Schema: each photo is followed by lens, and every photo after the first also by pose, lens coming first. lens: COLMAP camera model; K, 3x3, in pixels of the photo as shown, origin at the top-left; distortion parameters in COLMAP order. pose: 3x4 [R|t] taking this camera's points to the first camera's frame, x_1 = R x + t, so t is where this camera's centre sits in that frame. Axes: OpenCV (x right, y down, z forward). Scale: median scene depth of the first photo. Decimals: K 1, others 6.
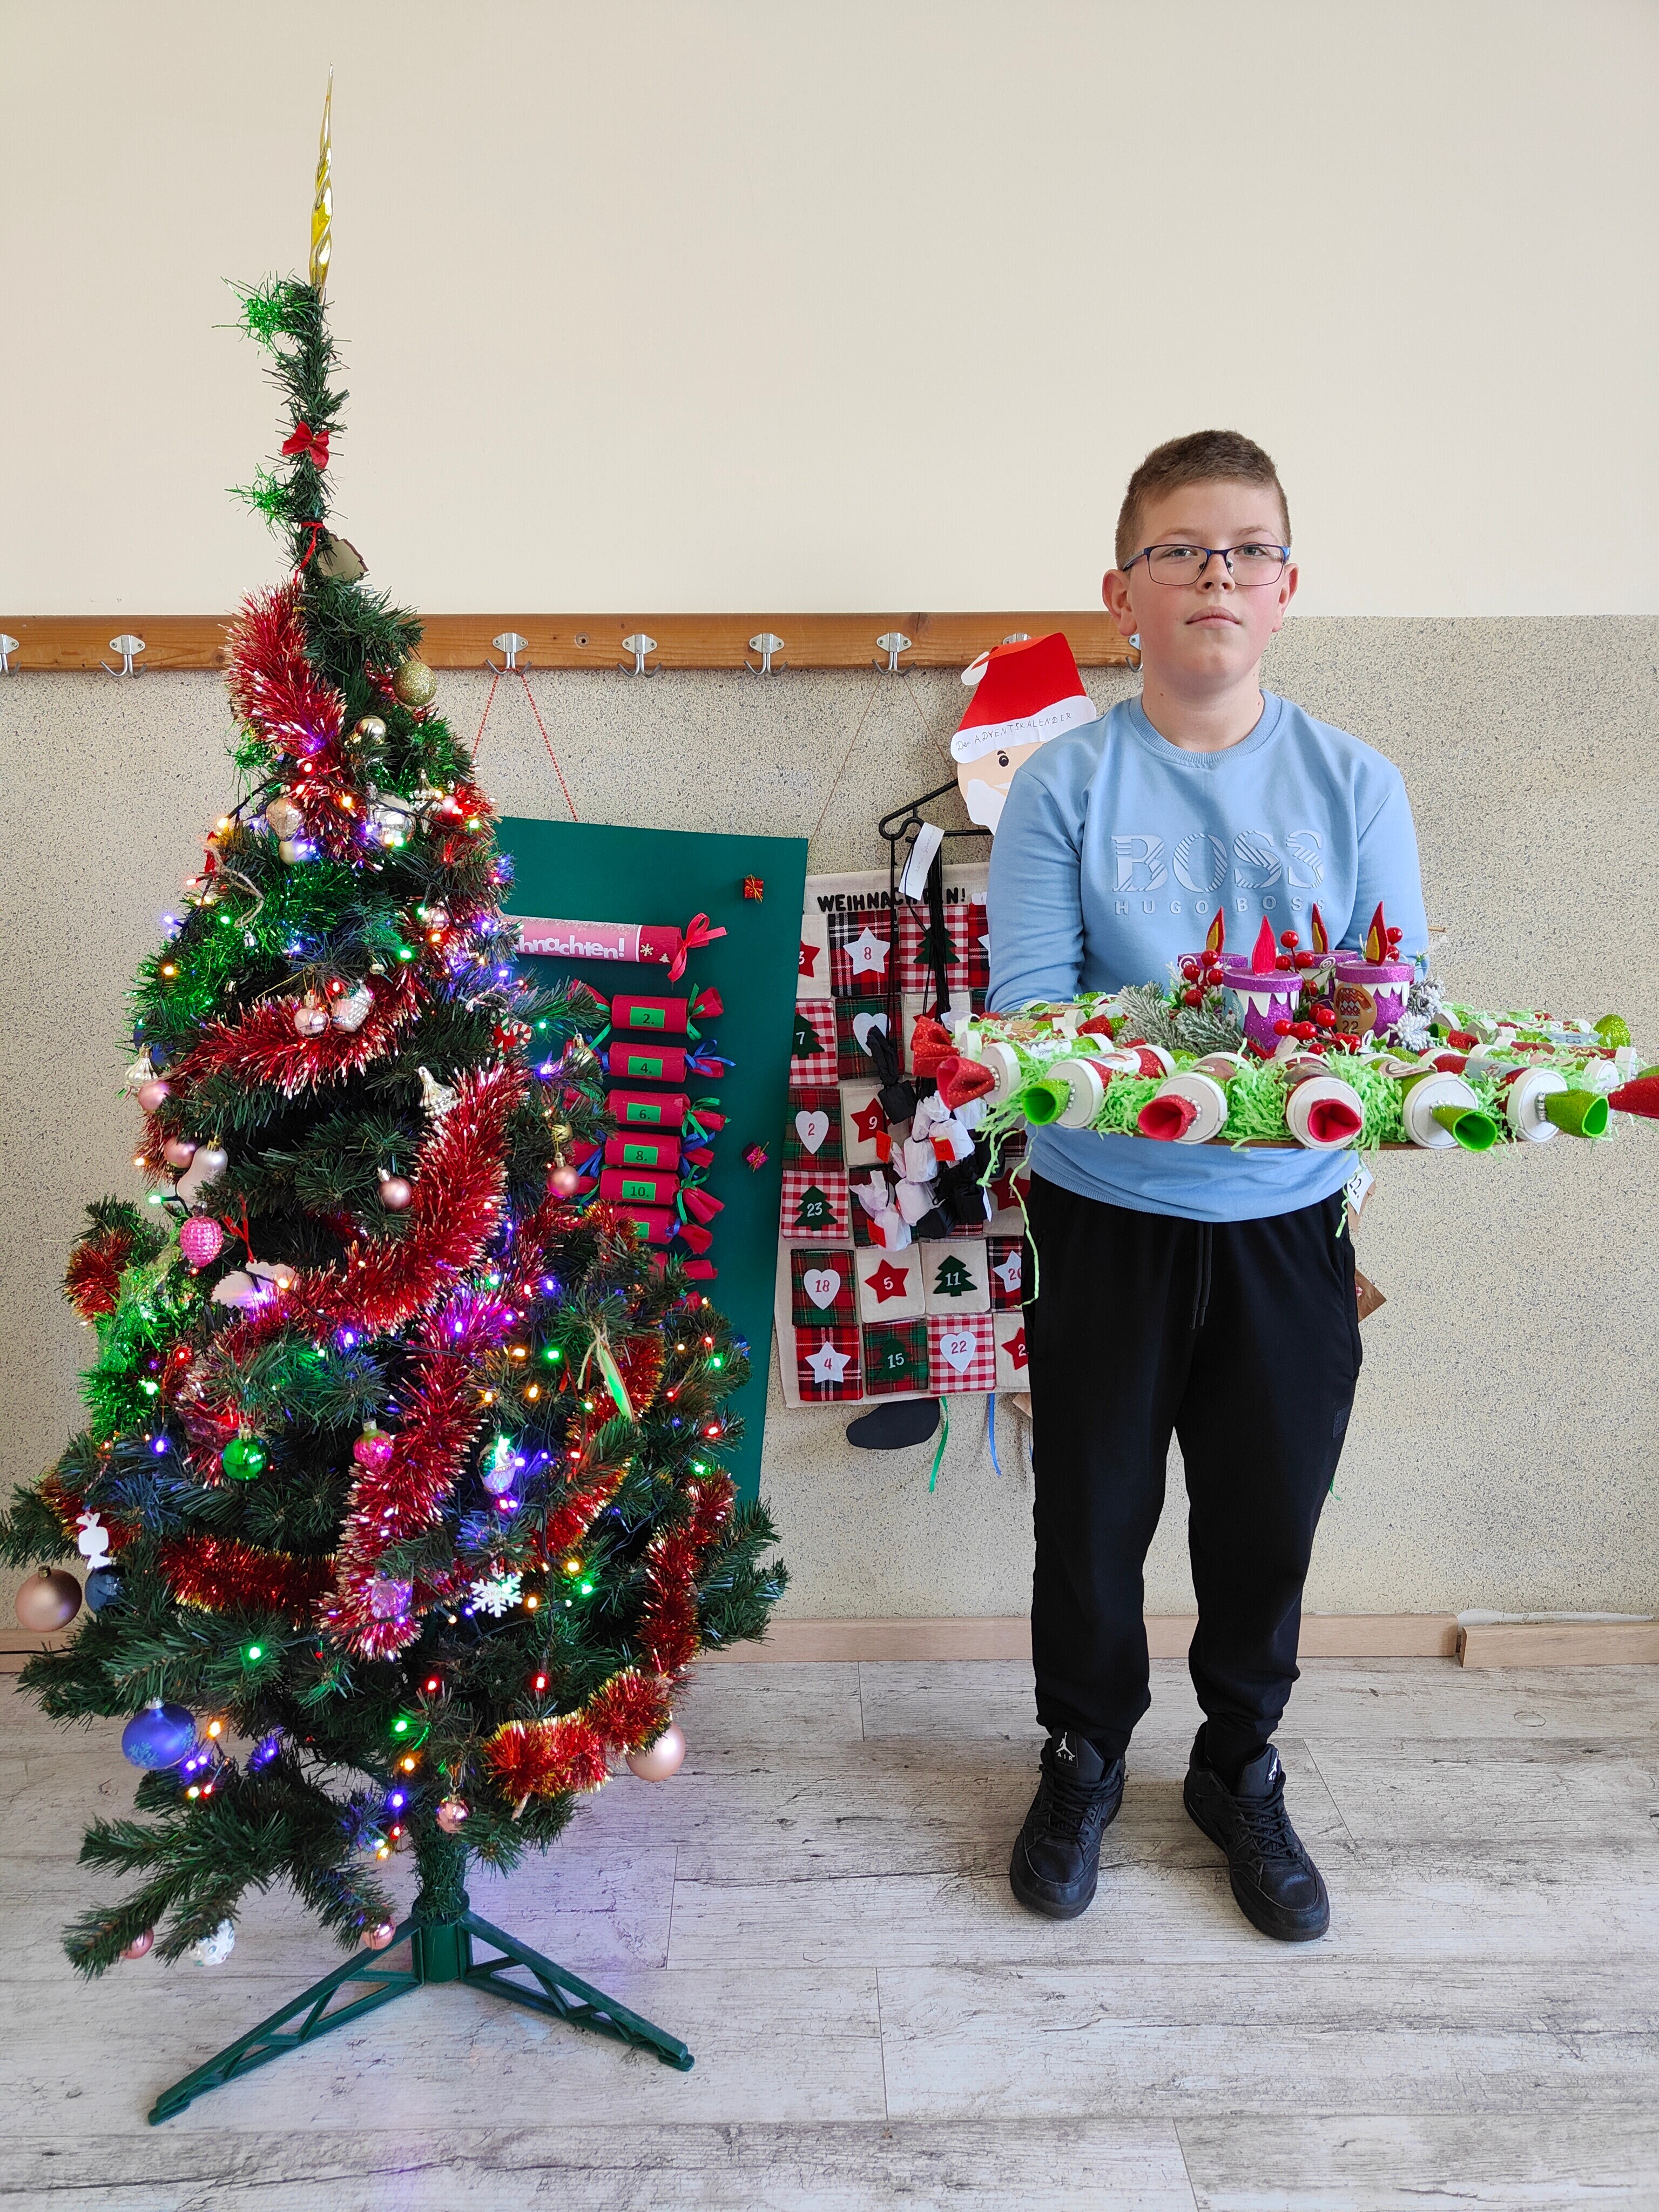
lens RADIAL K [[1570.2, 0, 816.2], [0, 1570.2, 1110.5], [0, 0, 1]] dist [0.016592, 0.000988]
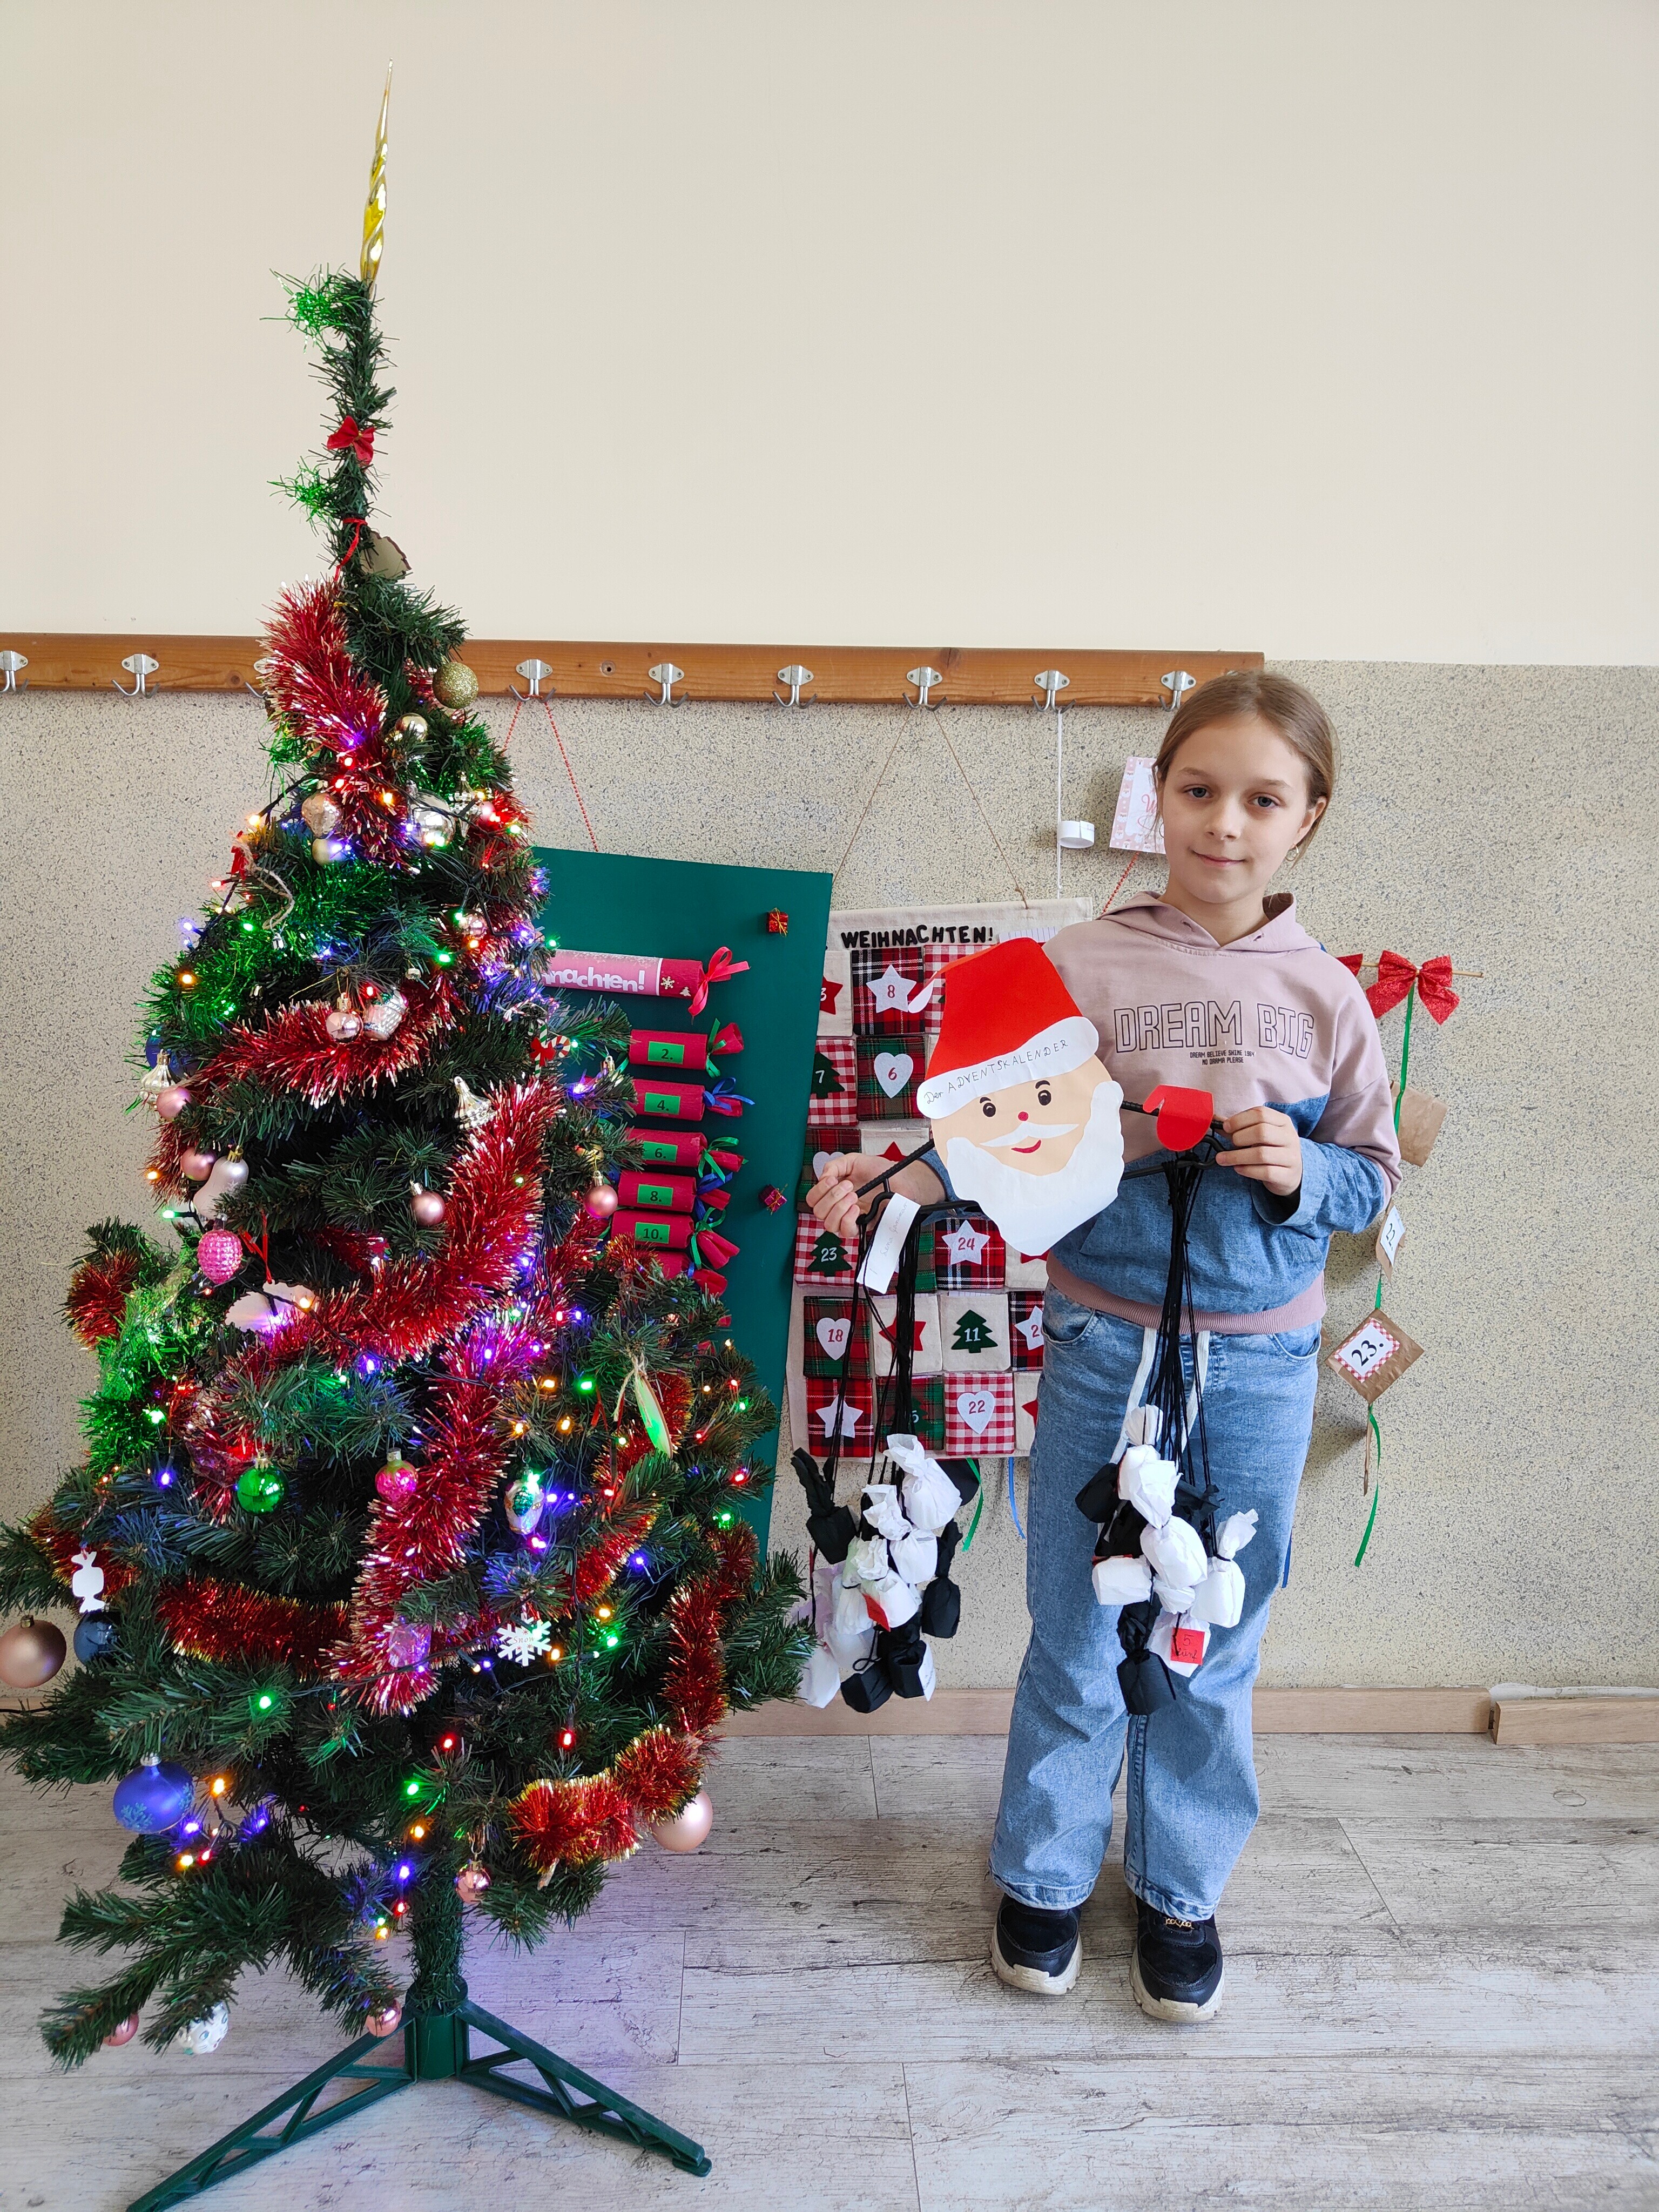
lens RADIAL K [[1570.2, 0, 816.5], [0, 1570.2, 1107.1], [0, 0, 1]] dist [0.016592, 0.000988]
pose [[0.999643, 0.012773, 0.023488, -0.048233], [-0.011431, 0.998343, -0.056393, 0.036010], [-0.024169, 0.056105, 0.998132, 0.040204]]
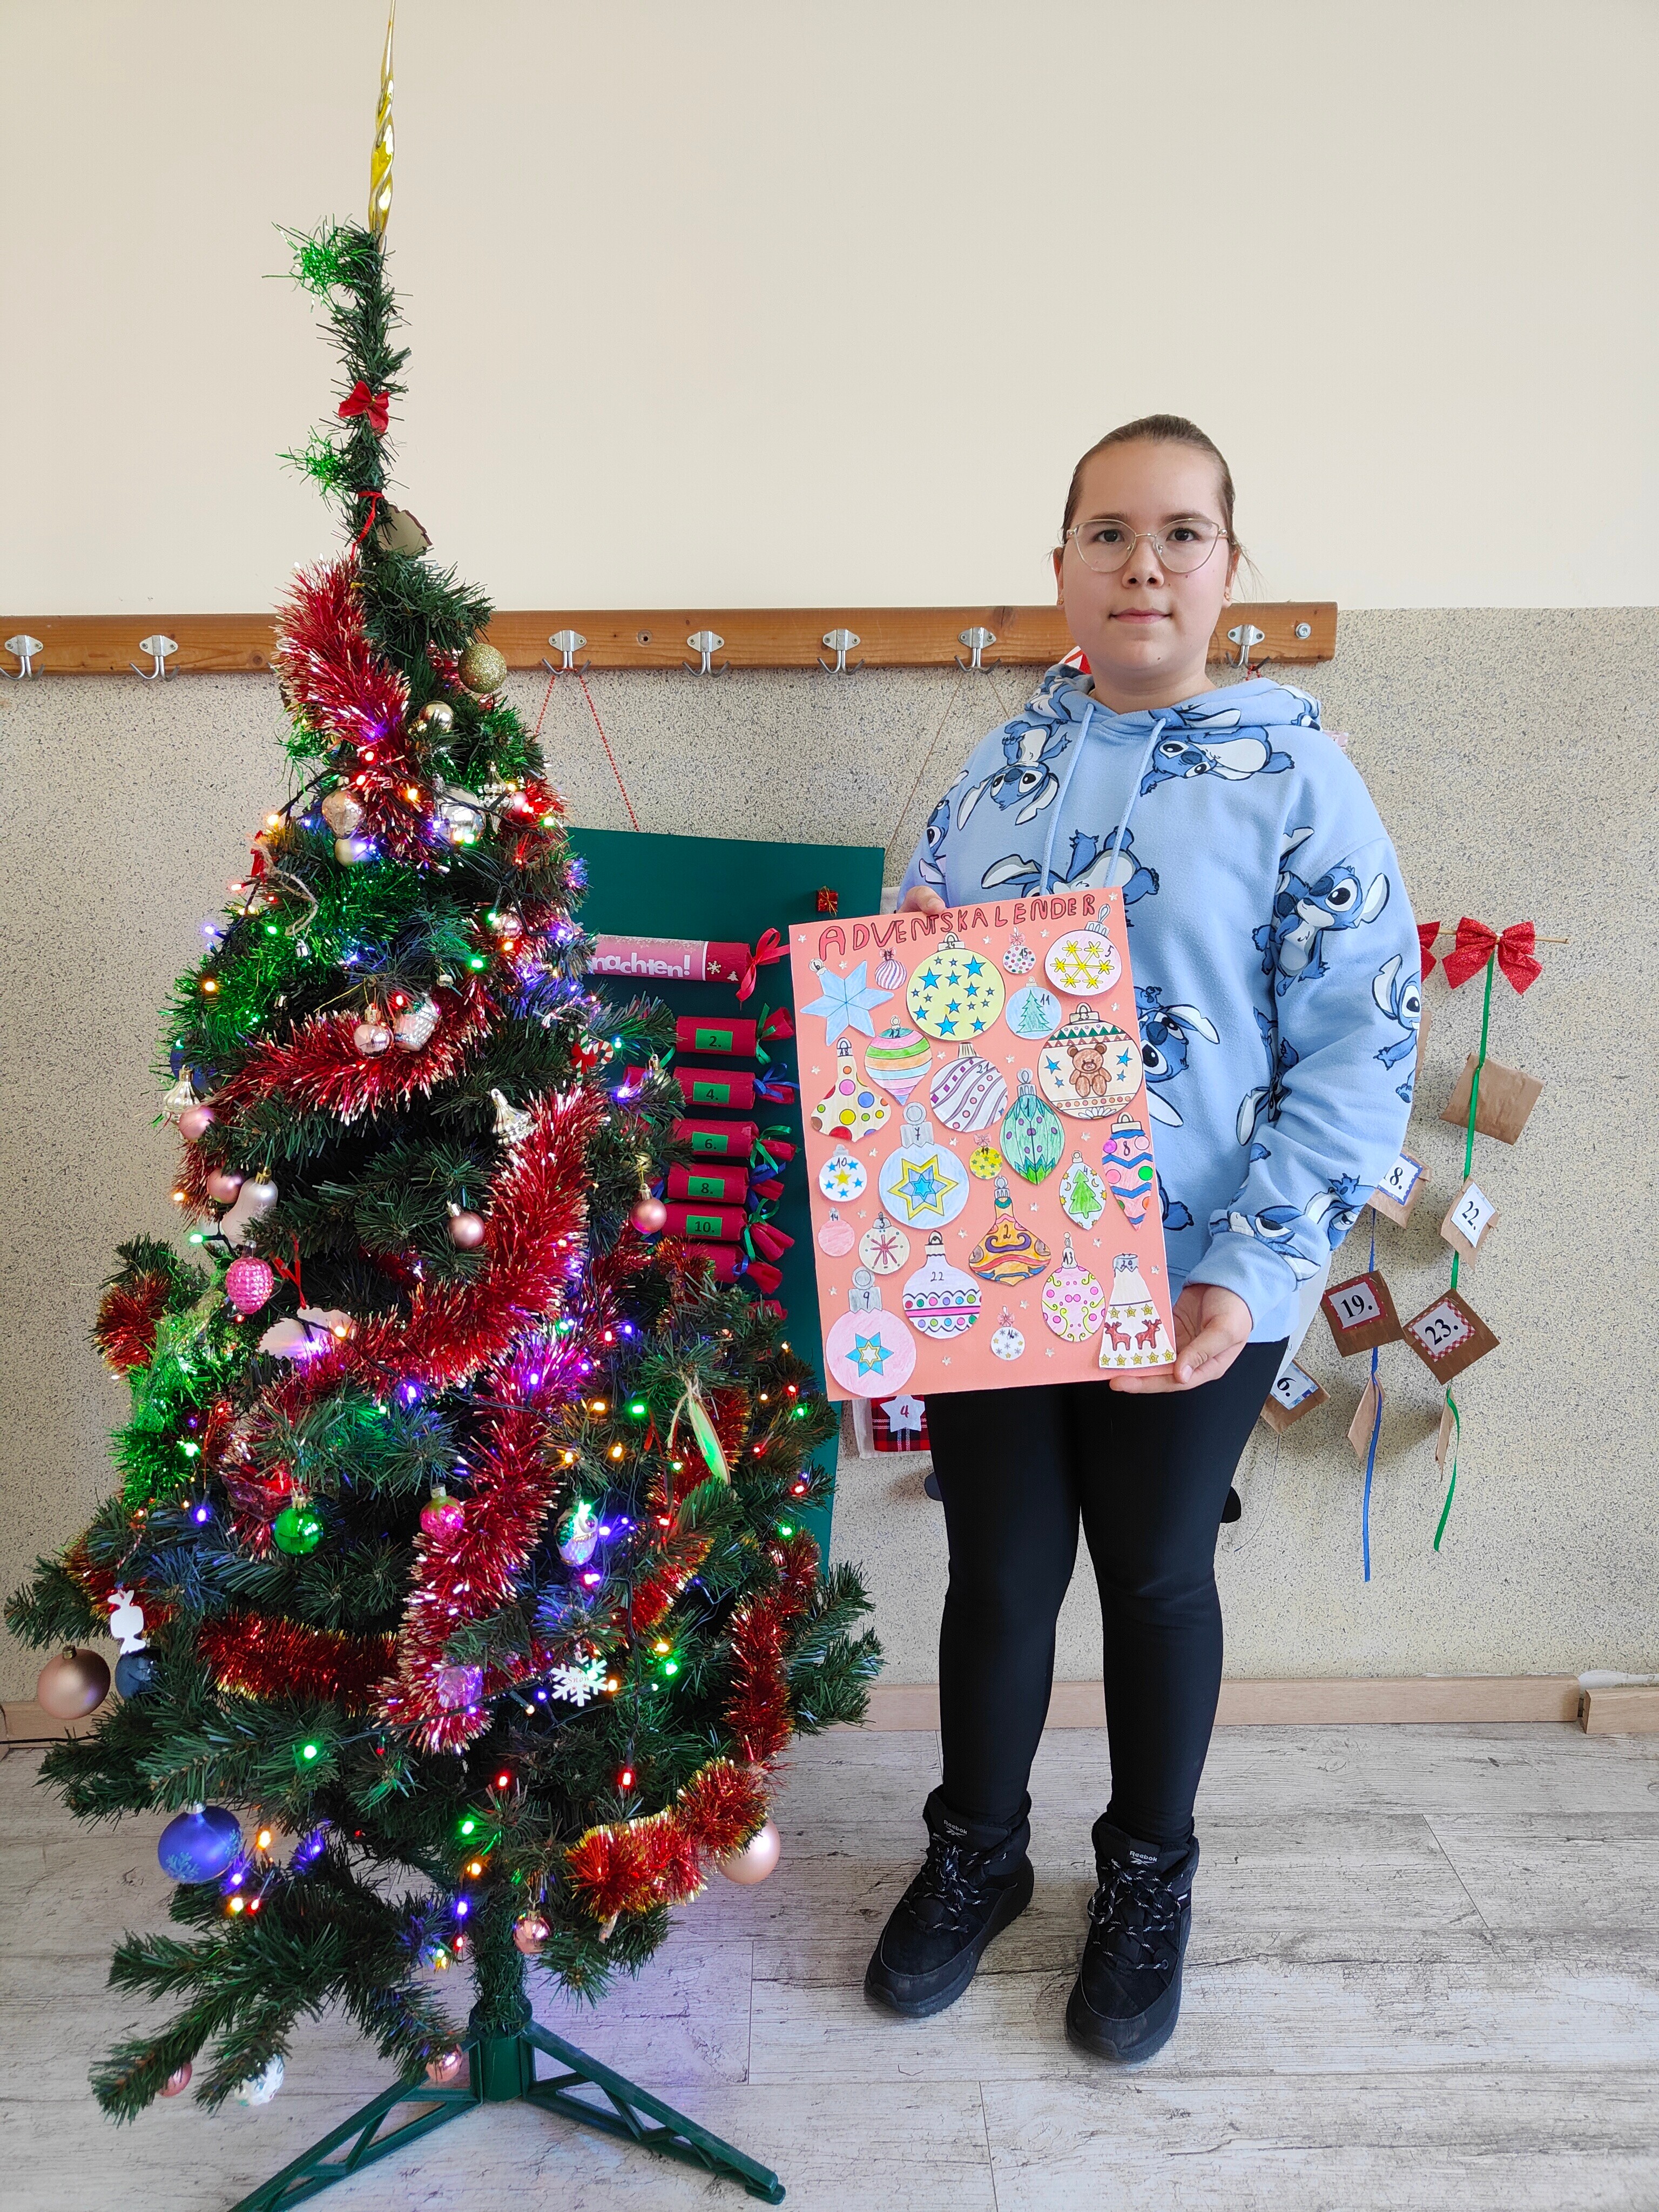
lens RADIAL K [[1570.2, 0, 827.9], [0, 1570.2, 1111.1], [0, 0, 1]] dist [0.016592, 0.000988]
pose [[0.999980, -0.006344, -0.000397, -0.051885], [0.006333, 0.999735, -0.022146, 0.005247], [0.000537, 0.022143, 0.999755, 0.088931]]
